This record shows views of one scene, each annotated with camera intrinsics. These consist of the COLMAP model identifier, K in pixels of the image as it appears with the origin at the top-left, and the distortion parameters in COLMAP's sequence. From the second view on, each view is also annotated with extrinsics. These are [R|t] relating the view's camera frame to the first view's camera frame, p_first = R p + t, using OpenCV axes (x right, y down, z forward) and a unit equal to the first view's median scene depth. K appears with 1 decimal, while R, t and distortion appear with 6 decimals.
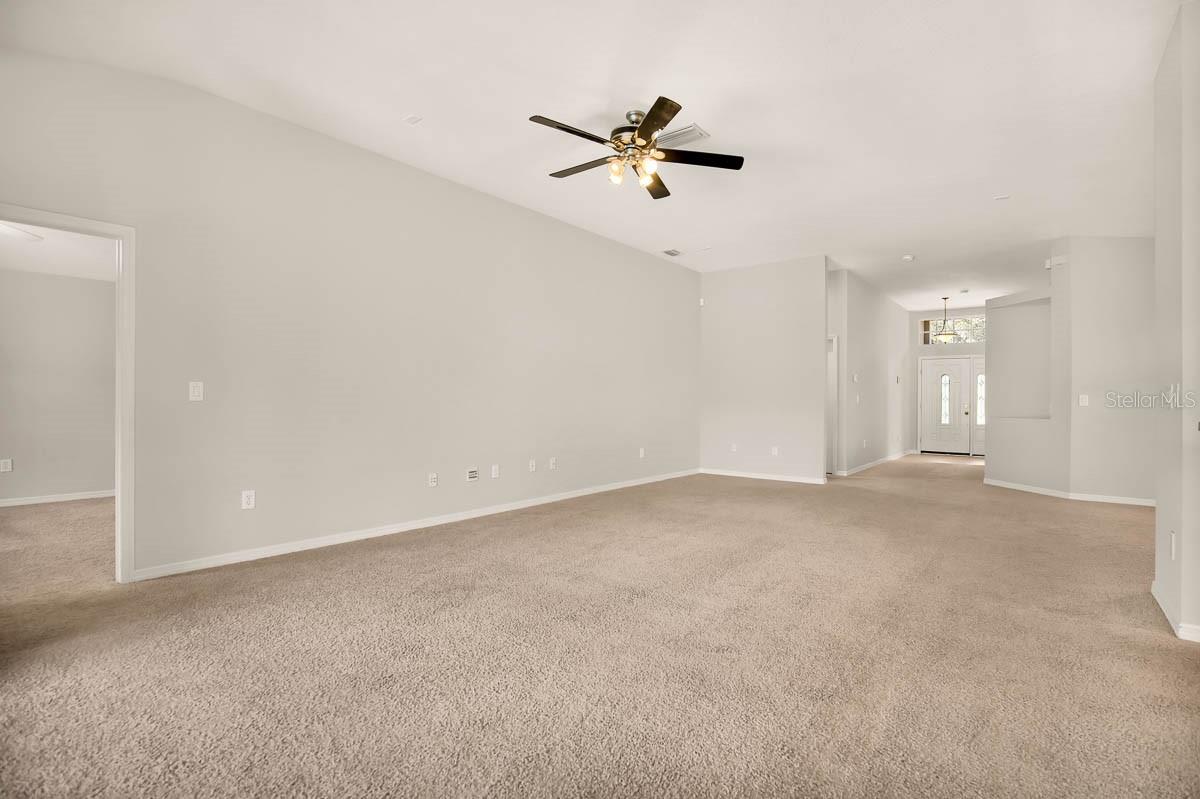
lens RADIAL K [[580.8, 0, 600.0], [0, 580.8, 399.5], [0, 0, 1]] dist [-0.022288, -0.000118]
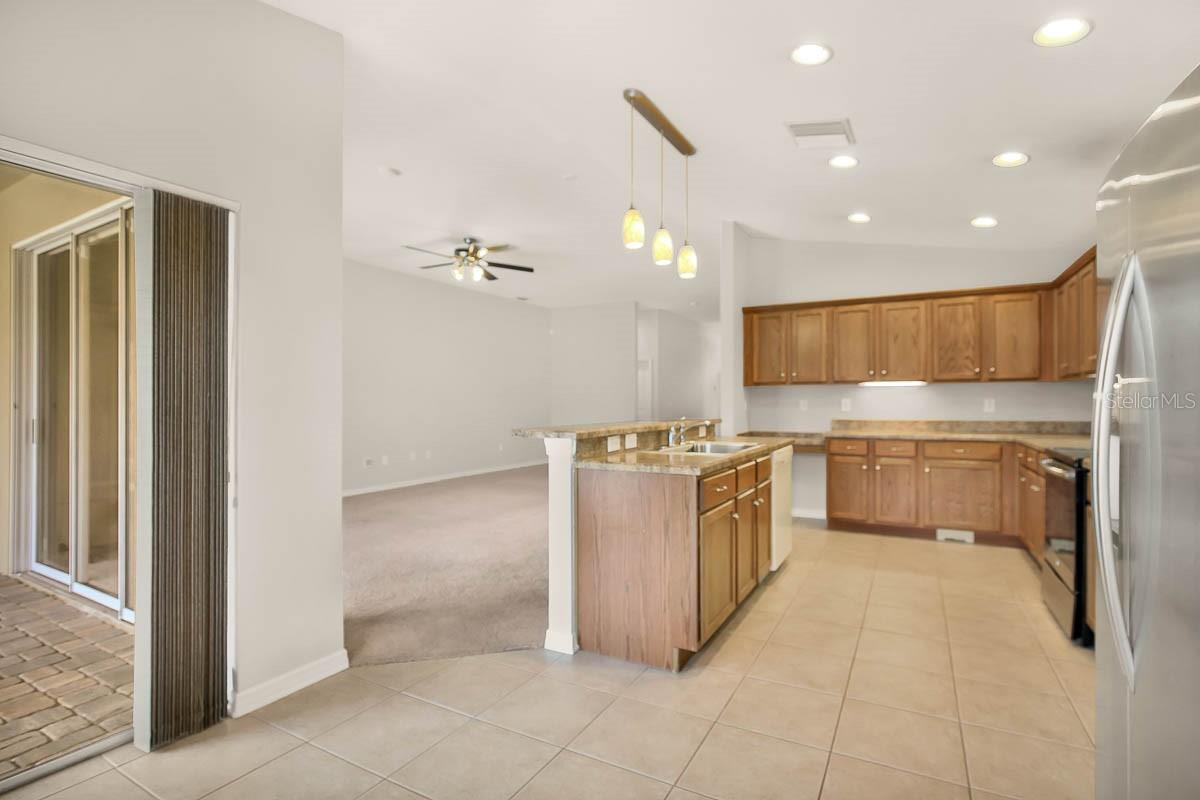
lens RADIAL K [[562.9, 0, 600.0], [0, 562.9, 400.0], [0, 0, 1]] dist [-0.025680, -0.000511]
pose [[0.984620, -0.010676, 0.174383, 0.136348], [0.011424, 0.999929, -0.003284, -0.019195], [-0.174335, 0.005226, 0.984672, -0.613851]]
